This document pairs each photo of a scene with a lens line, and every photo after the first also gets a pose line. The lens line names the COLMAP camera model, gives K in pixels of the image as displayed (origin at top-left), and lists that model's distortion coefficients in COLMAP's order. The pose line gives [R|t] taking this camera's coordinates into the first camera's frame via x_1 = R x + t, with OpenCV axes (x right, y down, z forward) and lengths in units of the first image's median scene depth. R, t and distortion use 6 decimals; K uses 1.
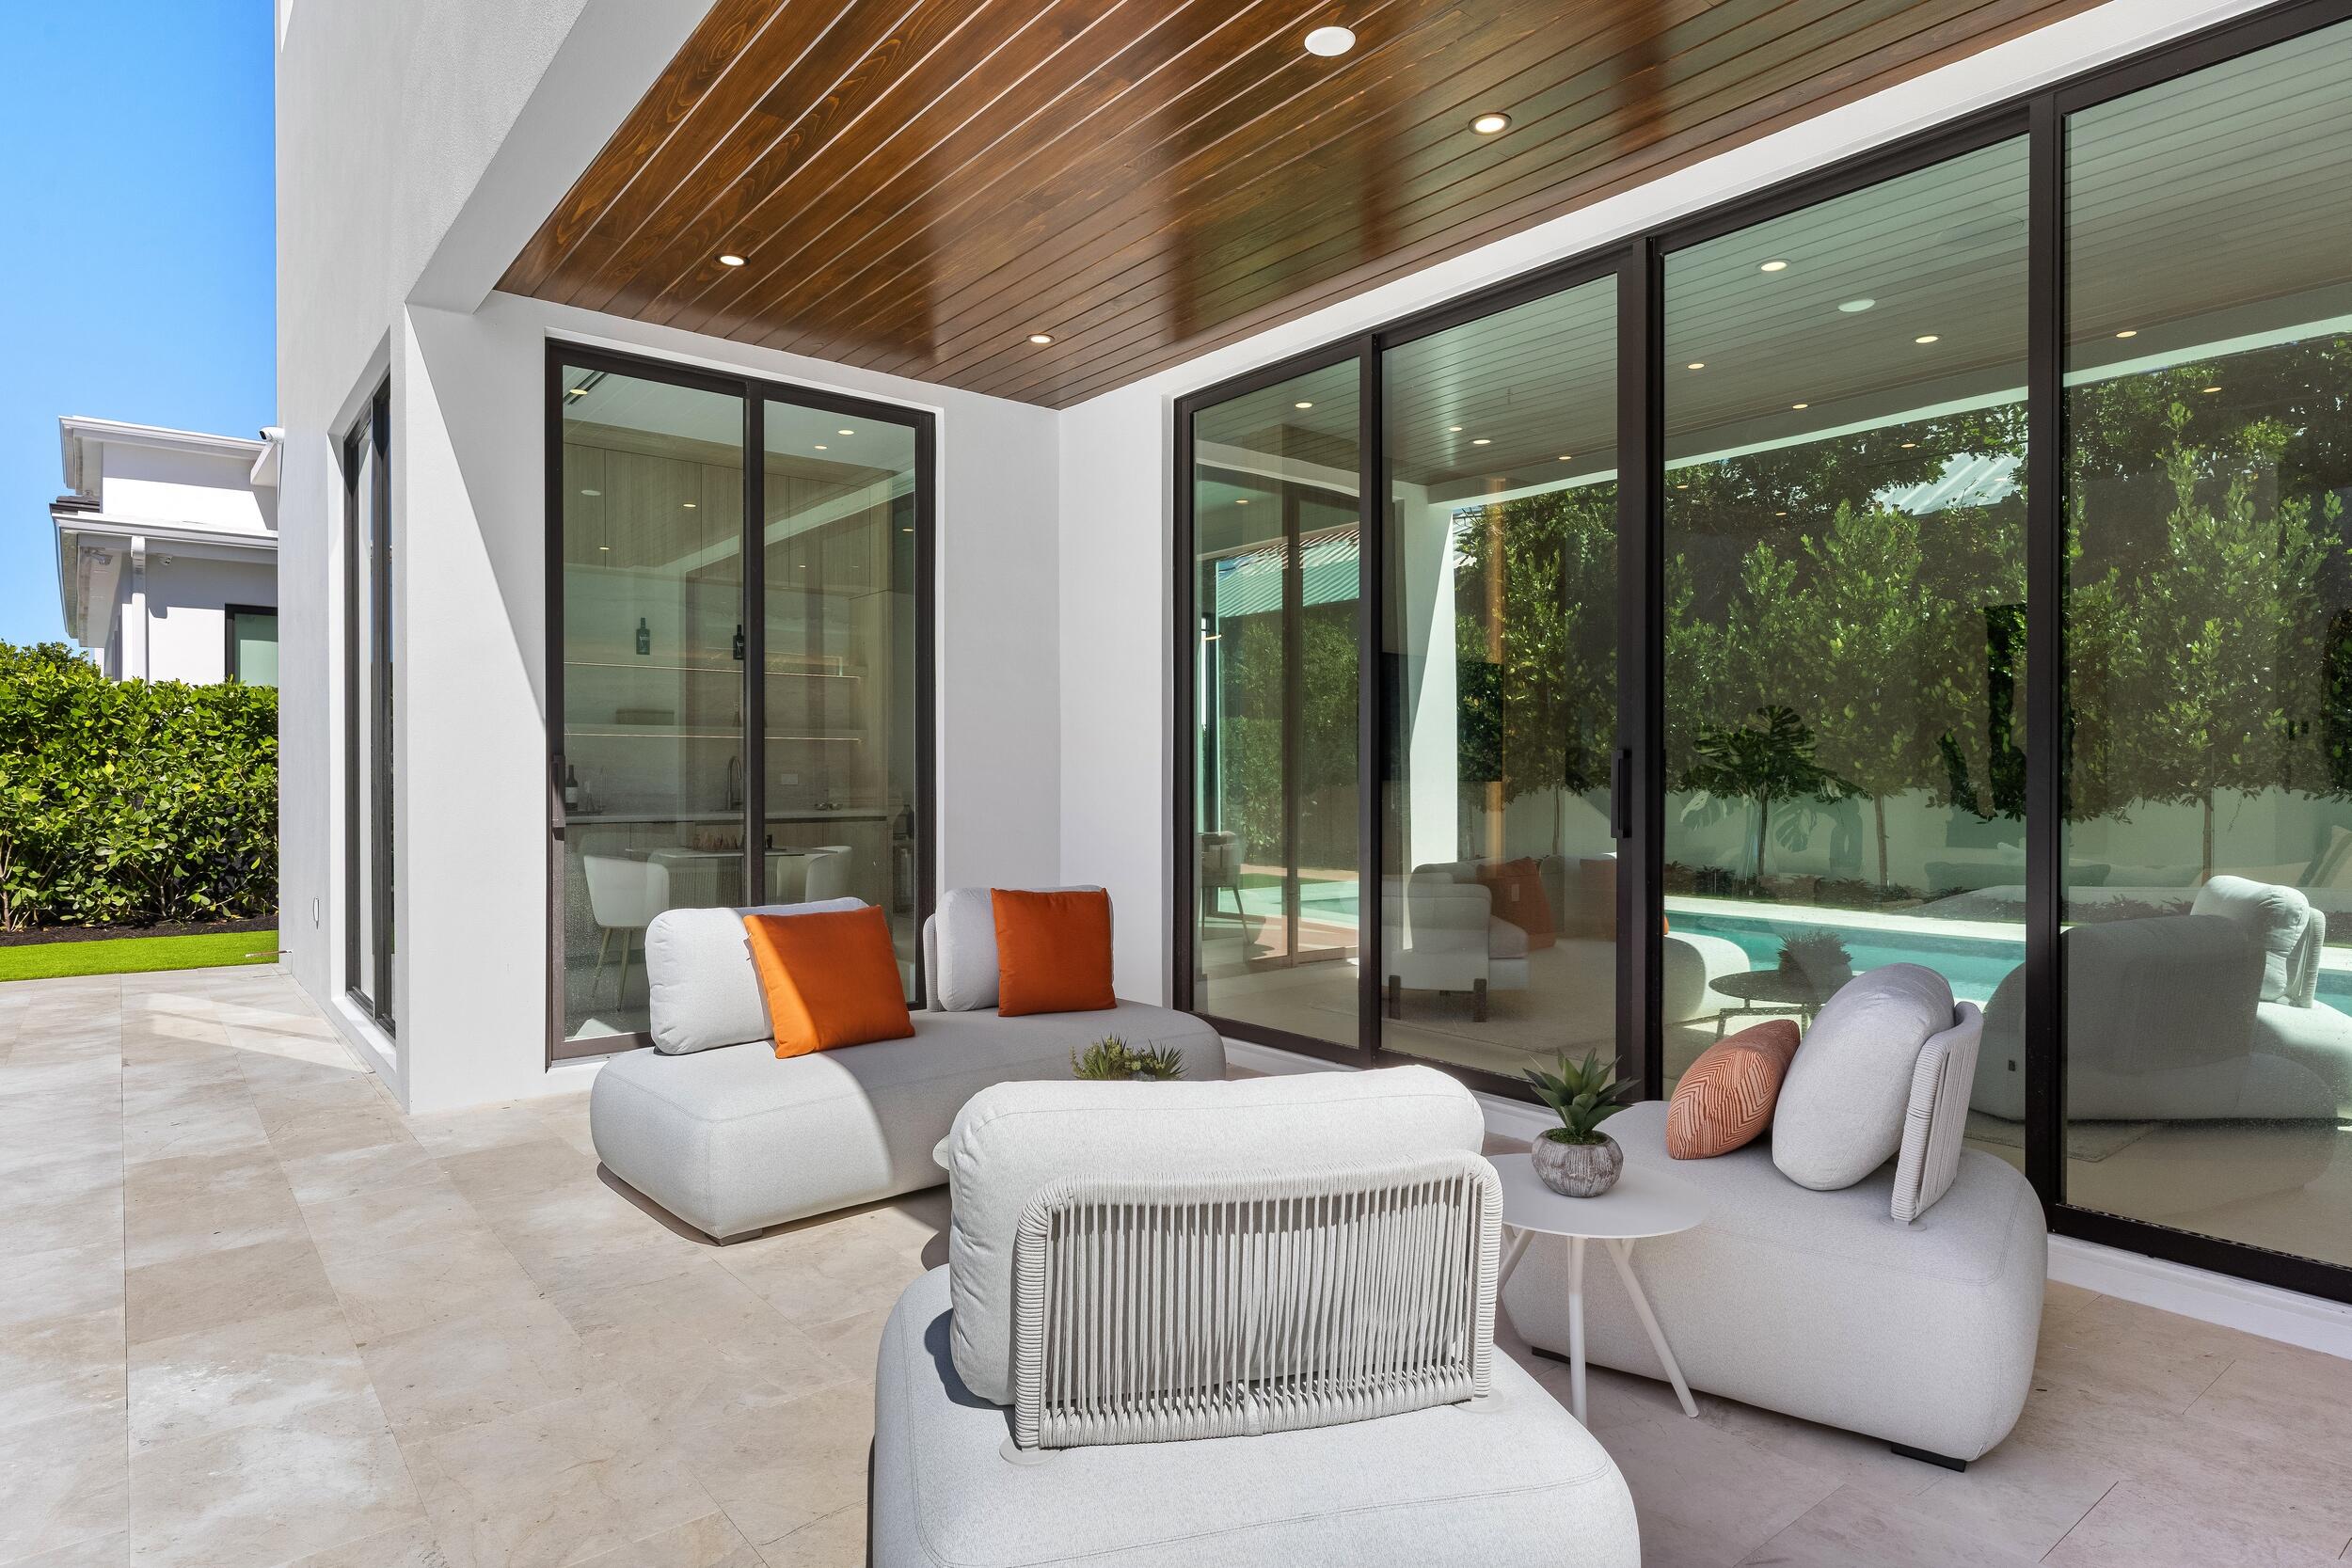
lens RADIAL K [[1301.4, 0, 1190.8], [0, 1301.4, 782.8], [0, 0, 1]] dist [-0.016007, -0.000238]
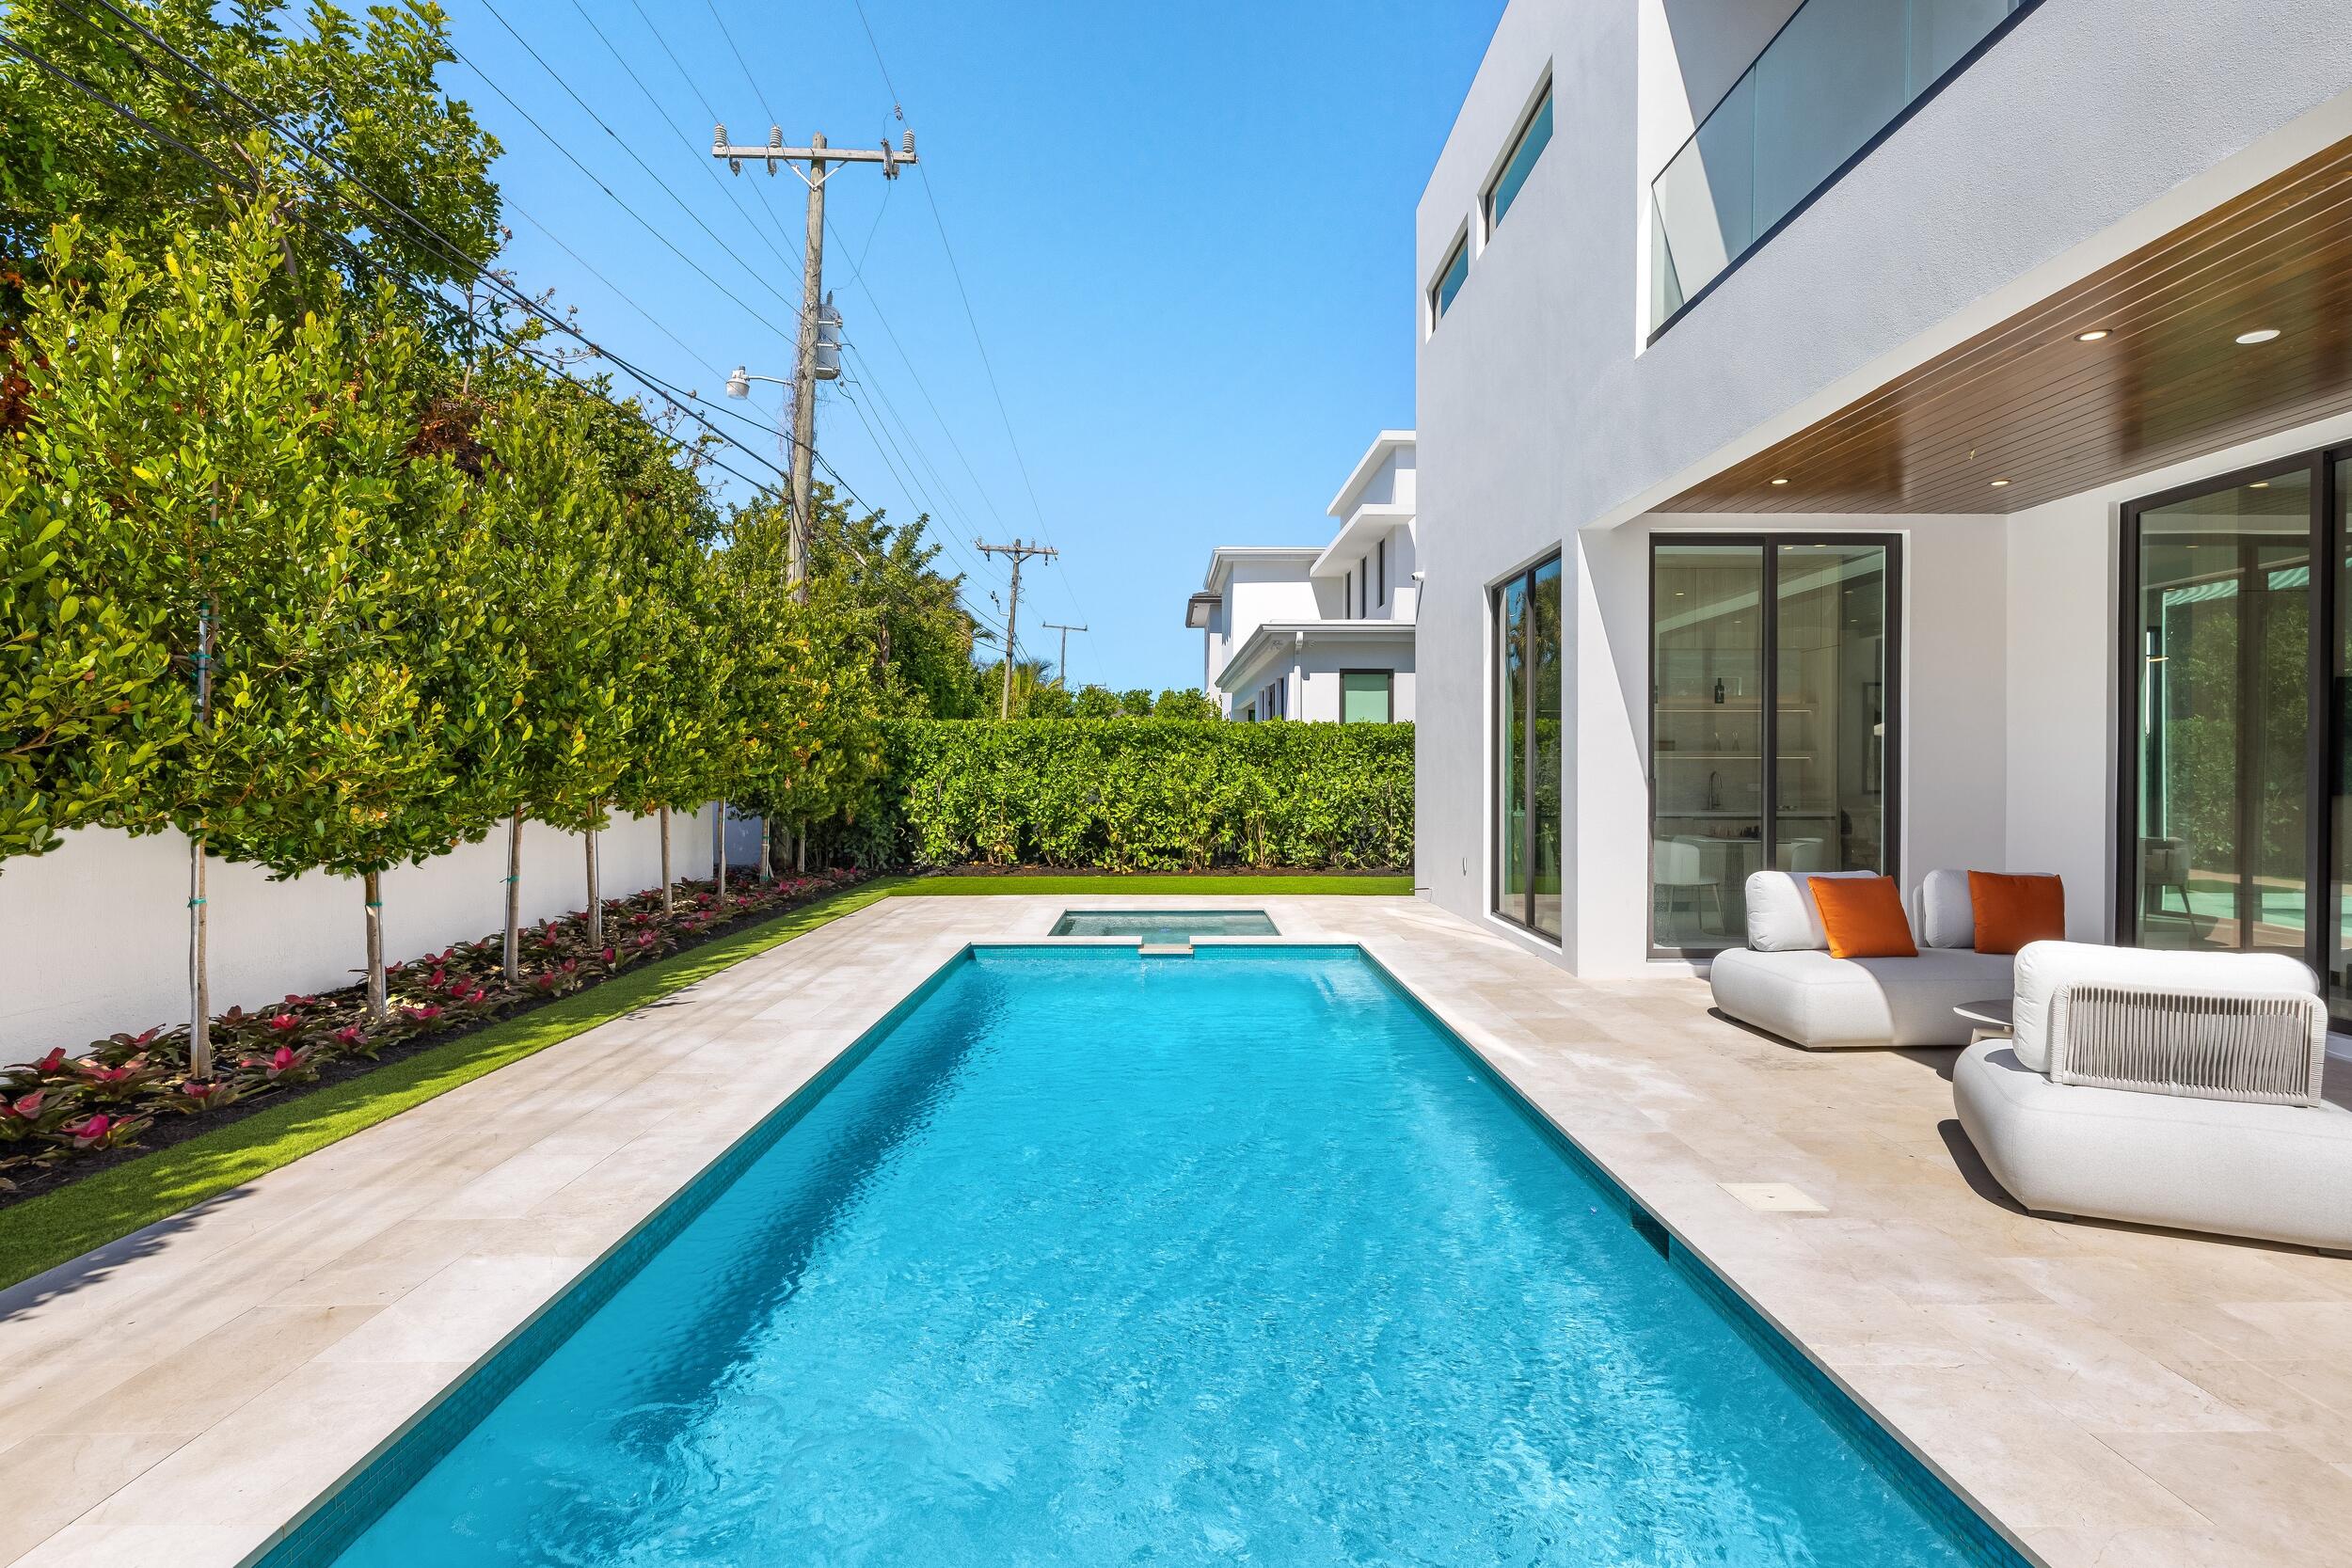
lens RADIAL K [[1166.0, 0, 1179.7], [0, 1166.0, 782.8], [0, 0, 1]] dist [-0.000851, -0.000494]
pose [[0.776729, 0.008324, -0.629780, -0.005558], [-0.003986, 0.999958, 0.008301, -0.016885], [0.629822, -0.003938, 0.776729, -0.366838]]
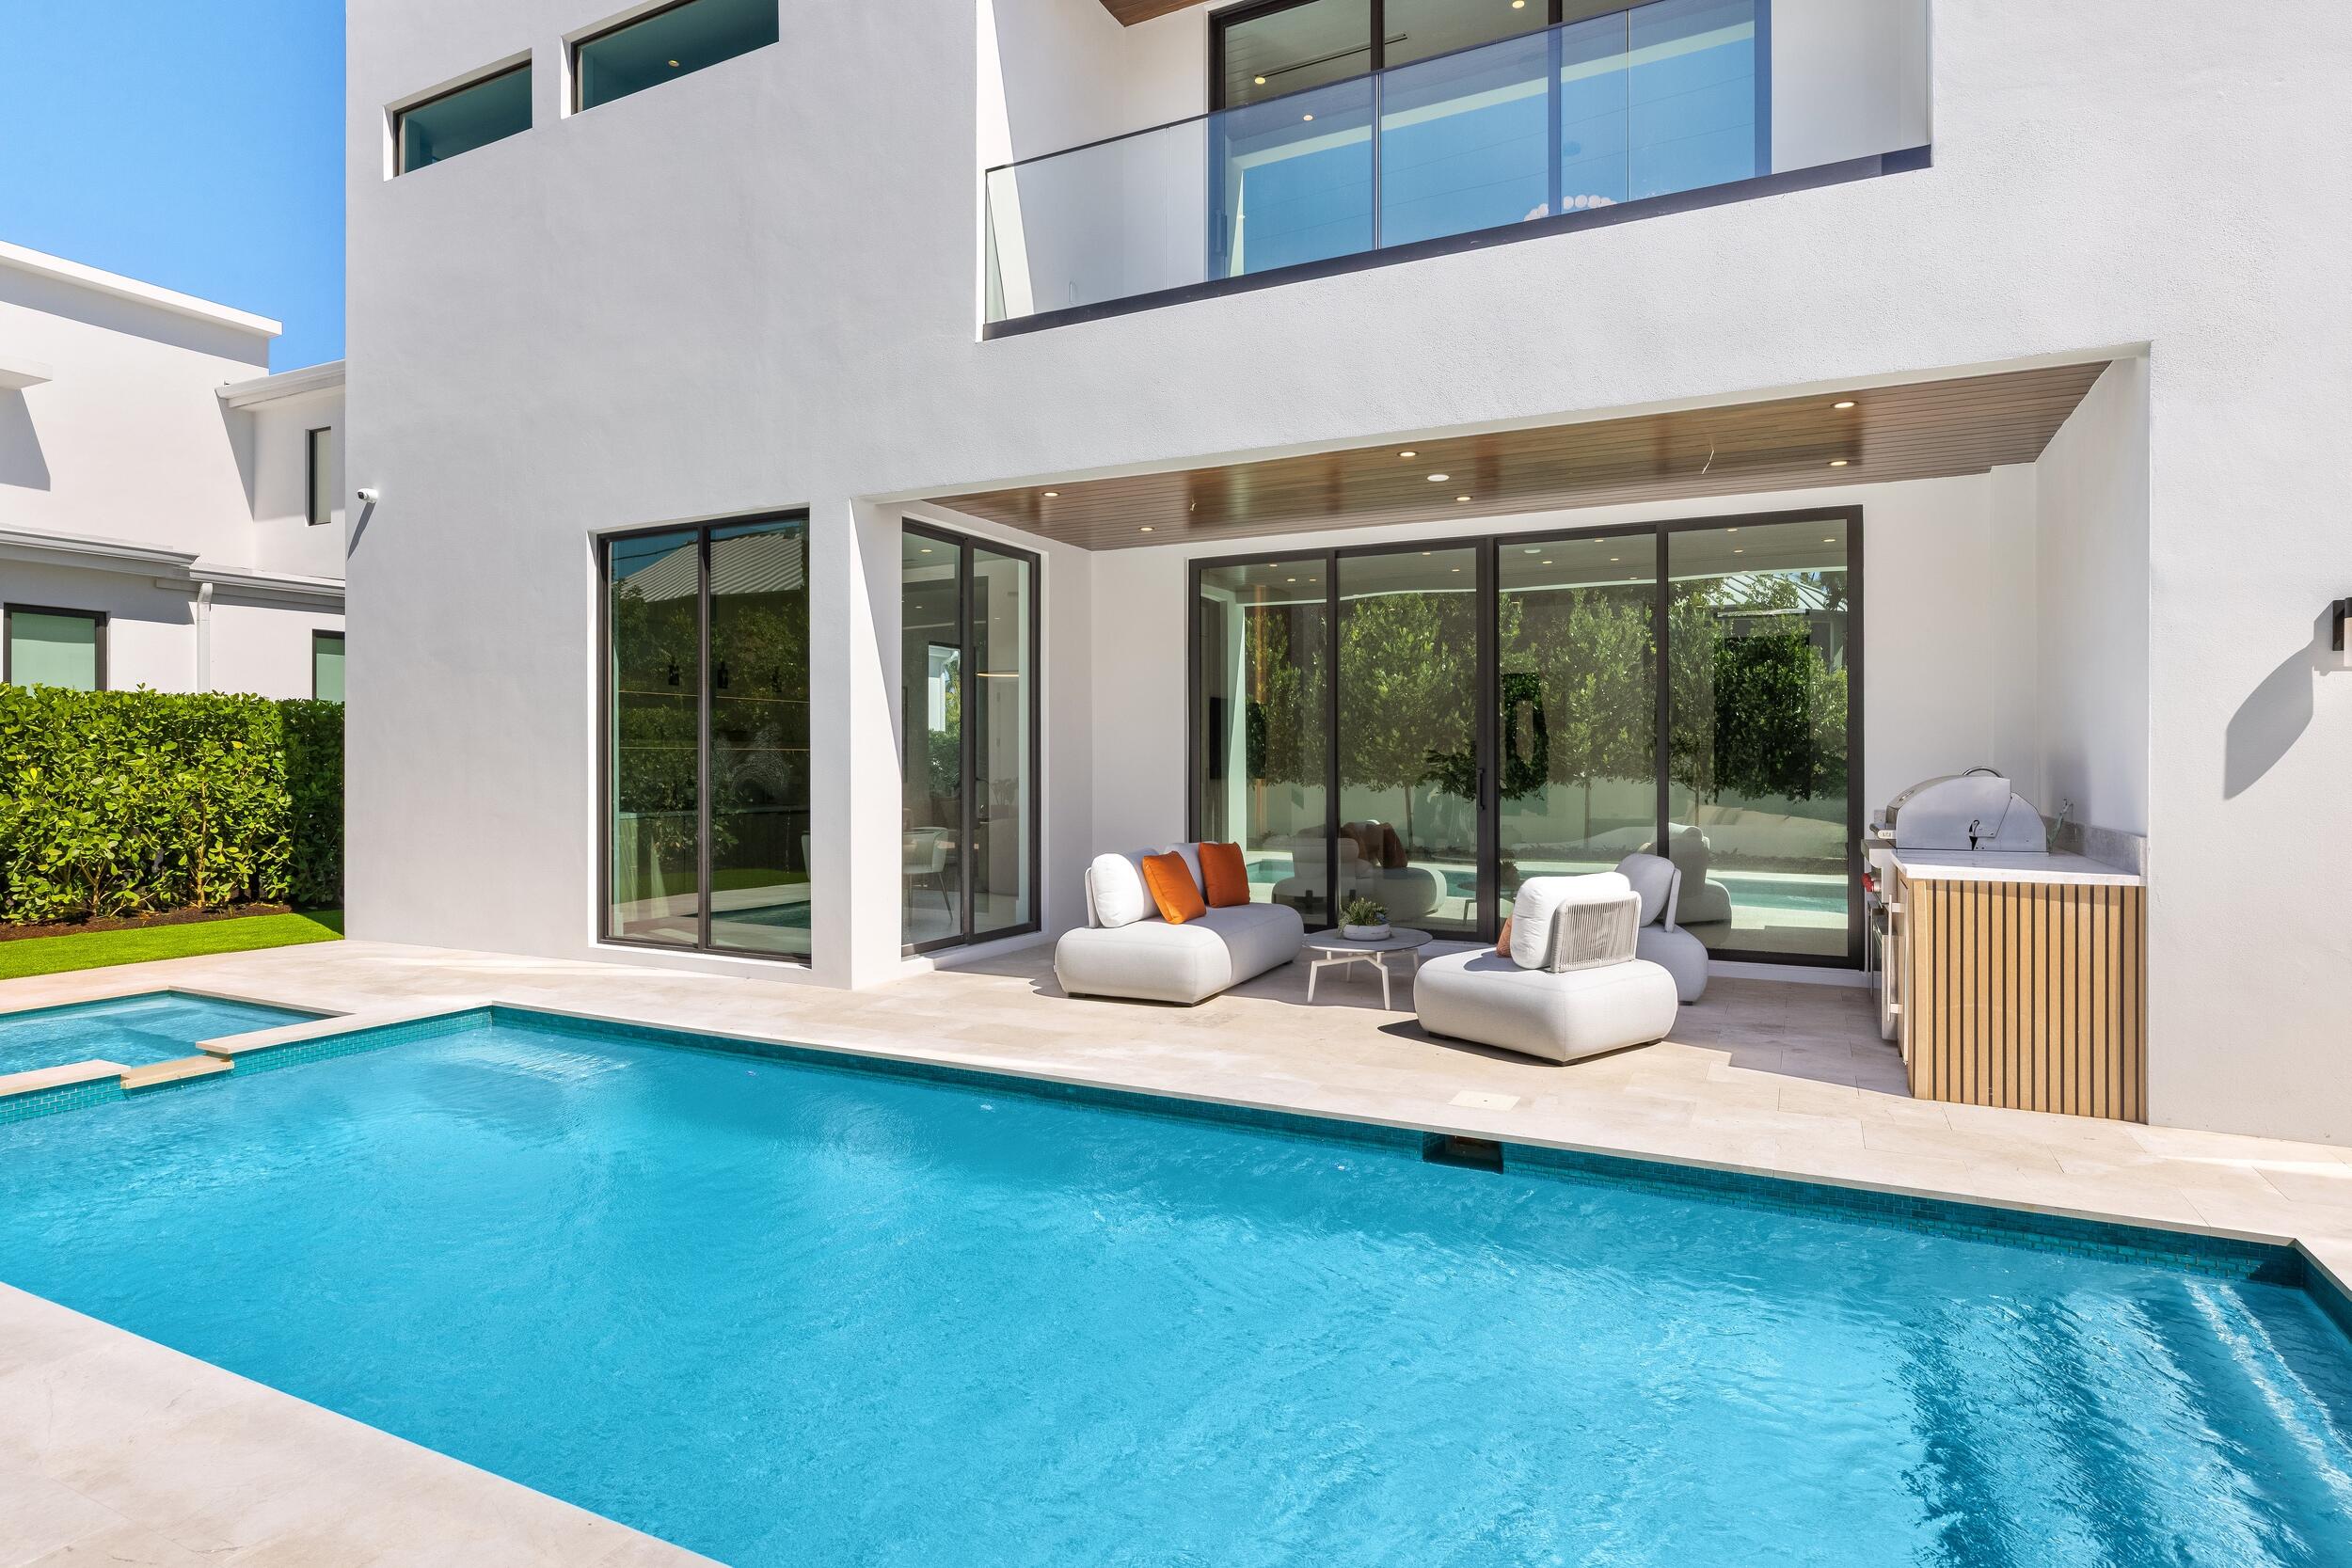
lens RADIAL K [[1246.7, 0, 1176.4], [0, 1246.7, 728.5], [0, 0, 1]] dist [0.002817, 0.000849]
pose [[0.917101, 0.011690, 0.398482, -0.505422], [0.002562, 0.999376, -0.035214, -0.010799], [-0.398646, 0.033316, 0.916500, -0.366883]]
